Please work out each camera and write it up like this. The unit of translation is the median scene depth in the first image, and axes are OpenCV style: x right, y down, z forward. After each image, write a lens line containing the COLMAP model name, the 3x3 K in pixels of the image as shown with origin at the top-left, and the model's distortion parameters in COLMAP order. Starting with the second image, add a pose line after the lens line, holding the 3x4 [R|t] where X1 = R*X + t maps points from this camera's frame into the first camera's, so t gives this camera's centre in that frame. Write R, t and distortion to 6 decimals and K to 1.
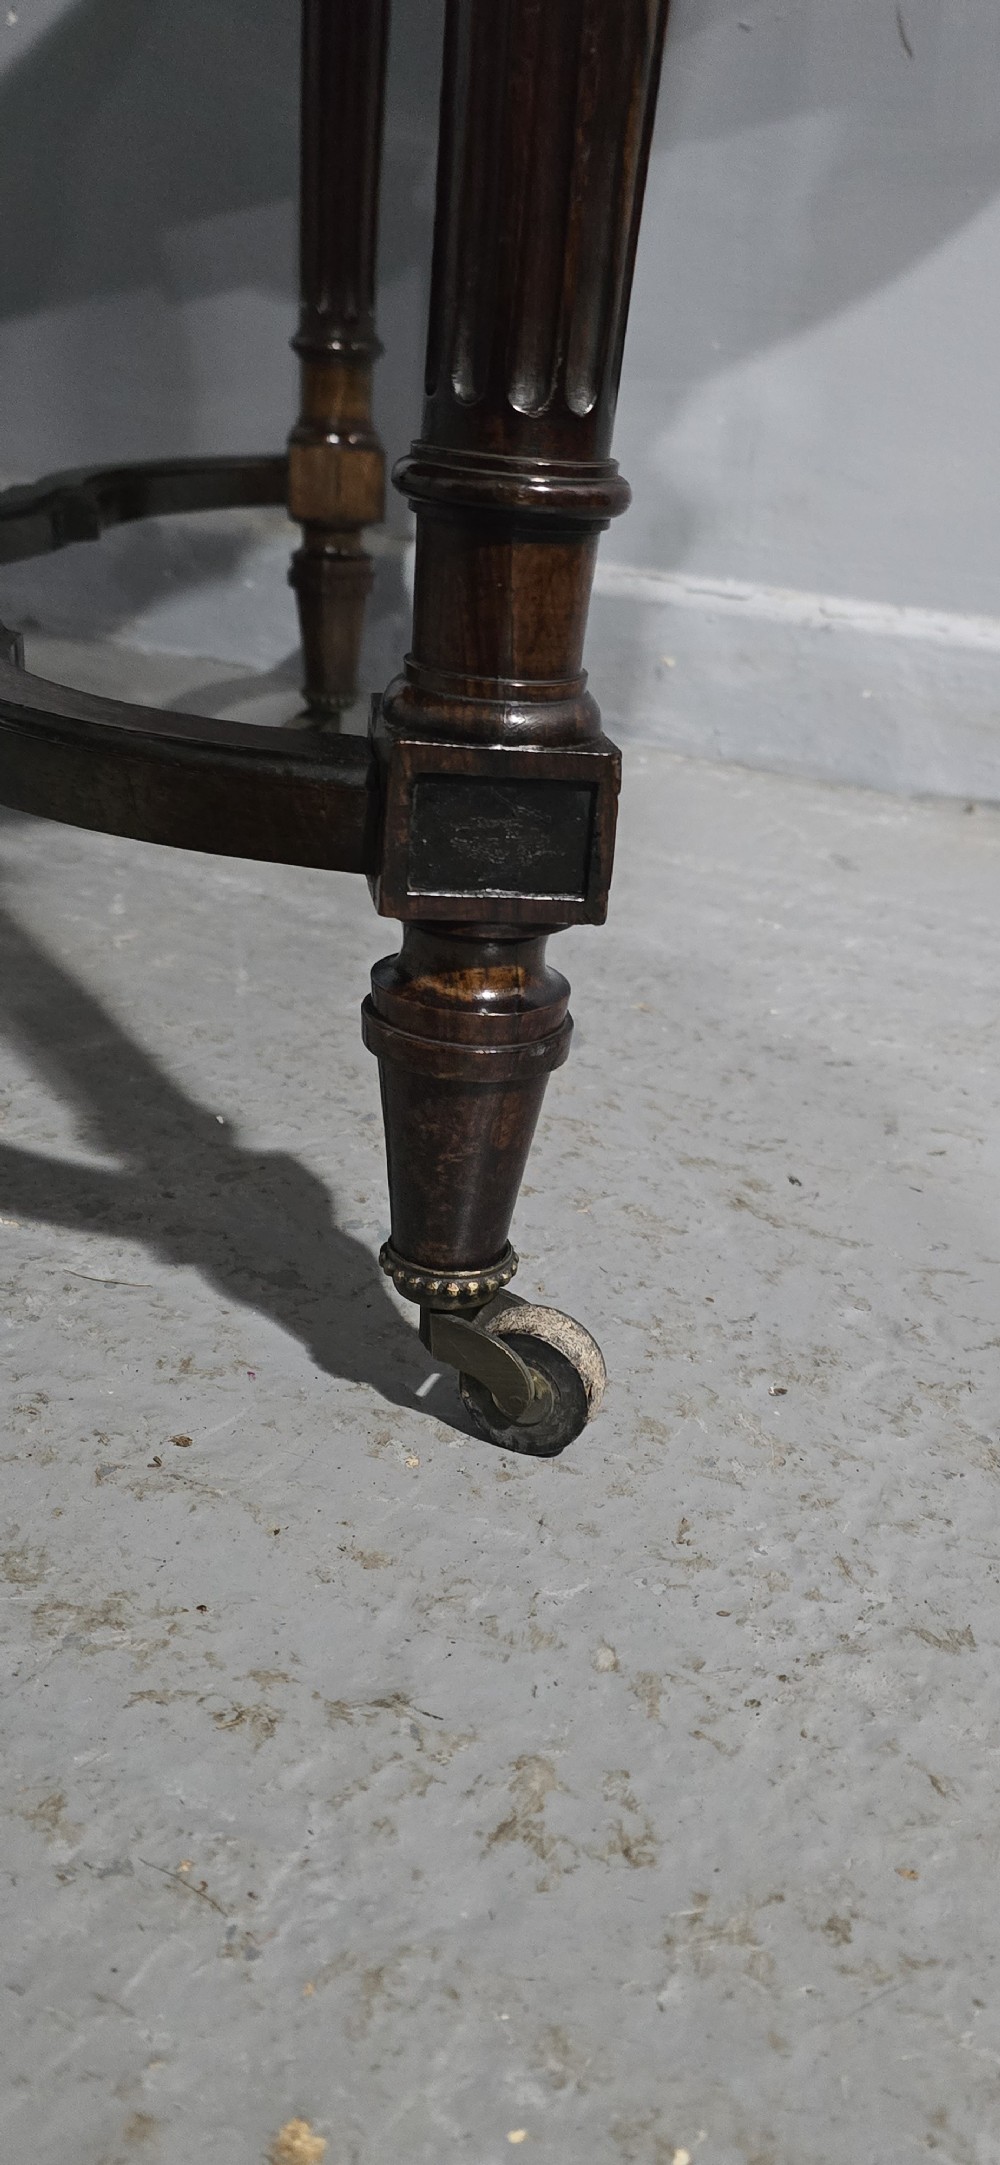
lens RADIAL K [[1868.1, 0, 497.3], [0, 1868.1, 1127.2], [0, 0, 1]] dist [0.090436, -0.123936]
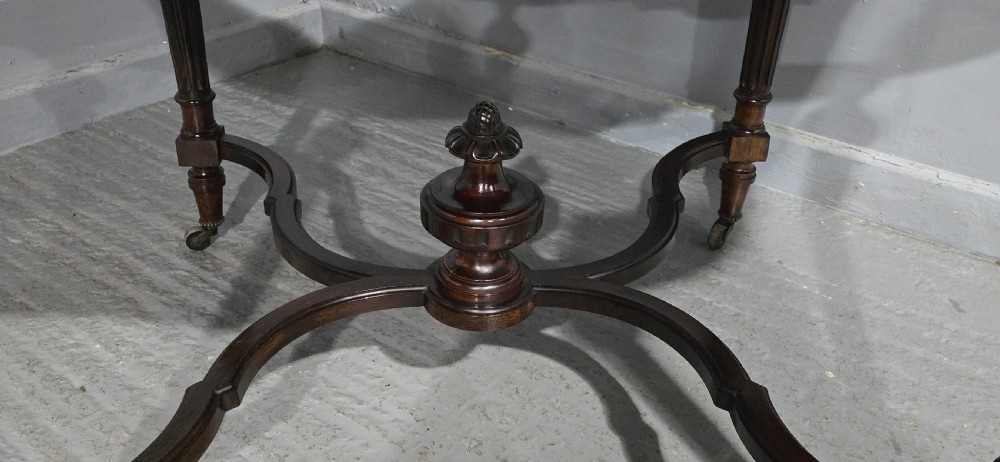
lens RADIAL K [[862.9, 0, 488.6], [0, 862.9, 236.8], [0, 0, 1]] dist [0.090436, -0.123936]
pose [[0.993033, 0.019761, -0.116171, -0.577581], [-0.005436, 0.992472, 0.122349, -0.719344], [0.117715, -0.120865, 0.985665, -0.397989]]
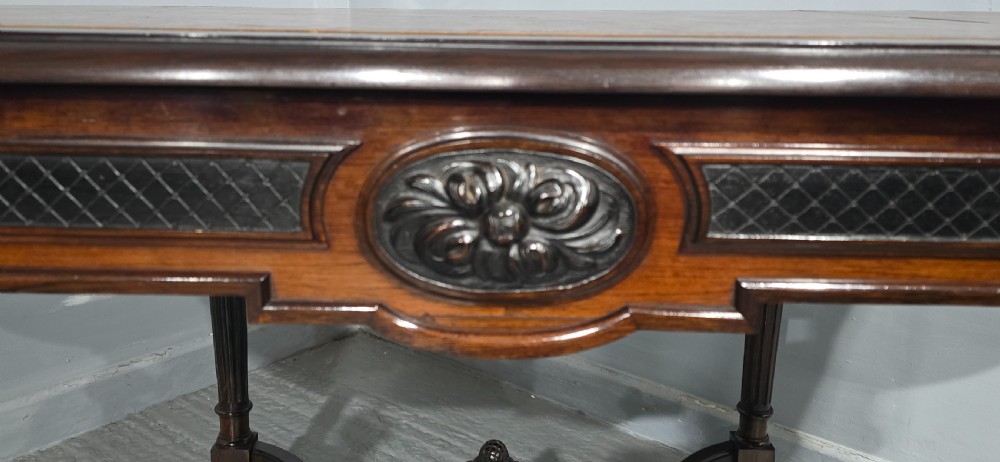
lens RADIAL K [[862.9, 0, 503.5], [0, 862.9, 225.3], [0, 0, 1]] dist [0.090436, -0.123936]
pose [[0.989637, -0.010981, -0.143172, -0.501654], [-0.012532, 0.986662, -0.162299, -0.912426], [0.143045, 0.162411, 0.976300, -0.571286]]
